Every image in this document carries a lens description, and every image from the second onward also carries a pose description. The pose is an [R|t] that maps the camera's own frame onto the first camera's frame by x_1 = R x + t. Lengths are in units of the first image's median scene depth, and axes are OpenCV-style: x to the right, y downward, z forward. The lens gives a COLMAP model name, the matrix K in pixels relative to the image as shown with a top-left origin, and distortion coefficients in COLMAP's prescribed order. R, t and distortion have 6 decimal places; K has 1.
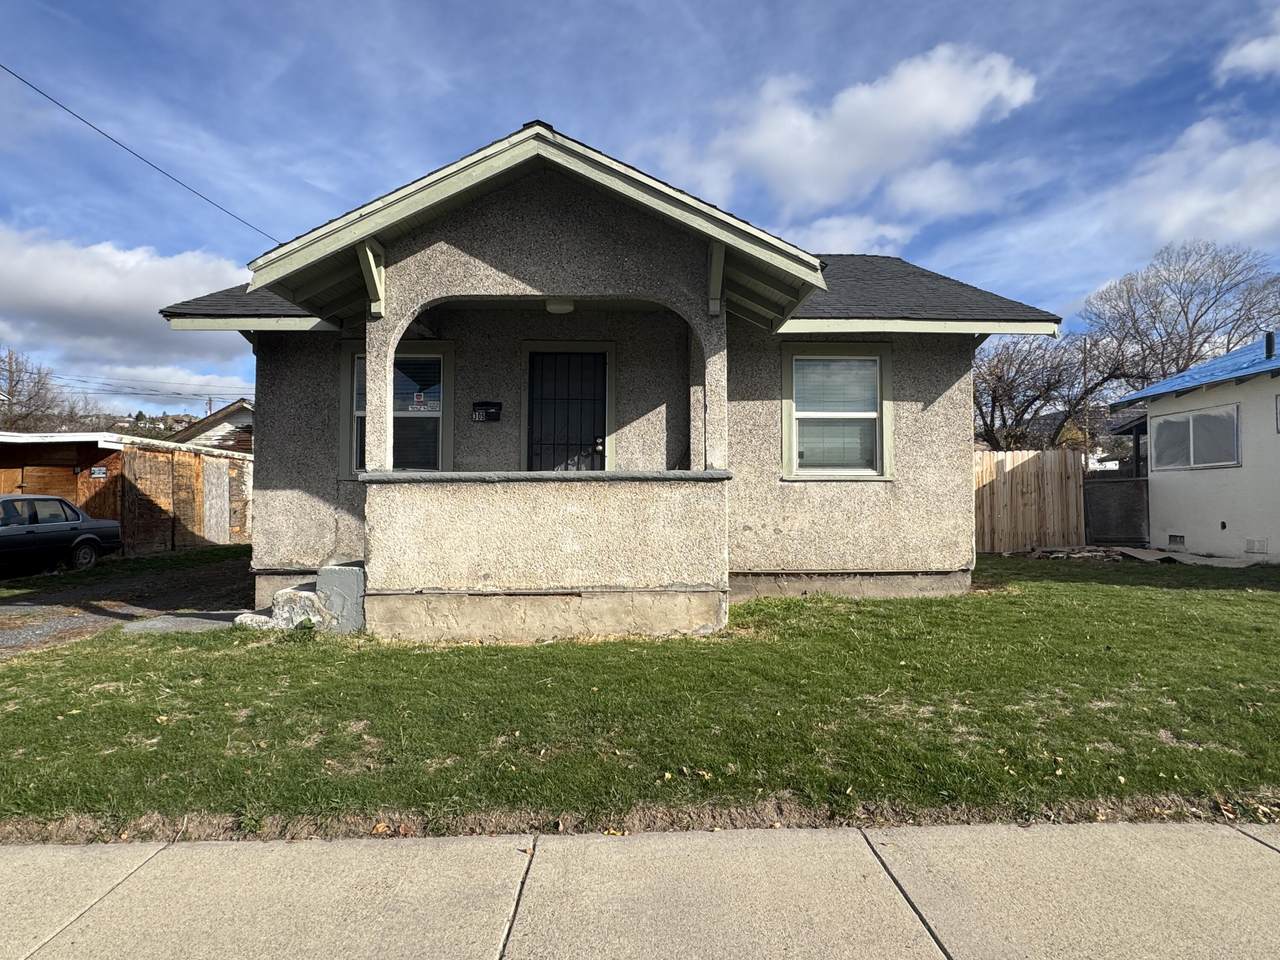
lens RADIAL K [[750.8, 0, 640.0], [0, 750.8, 480.0], [0, 0, 1]] dist [-0.005239, 0.000806]
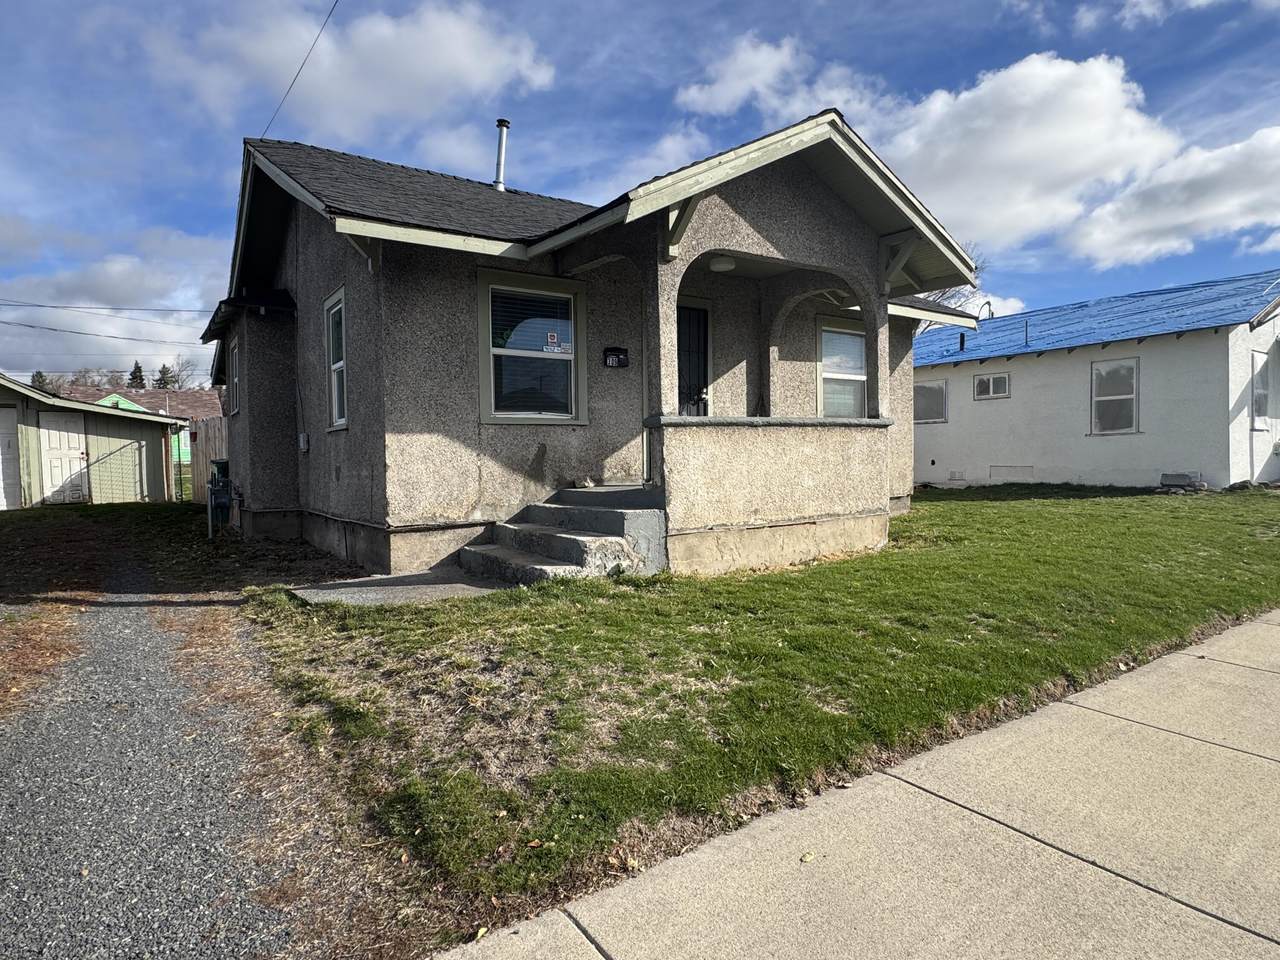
lens RADIAL K [[750.8, 0, 640.0], [0, 750.8, 480.0], [0, 0, 1]] dist [-0.005239, 0.000806]
pose [[0.835312, -0.028821, 0.549020, -0.735628], [-0.006060, 0.998082, 0.061615, 0.011269], [-0.549742, -0.054795, 0.833535, 0.130982]]
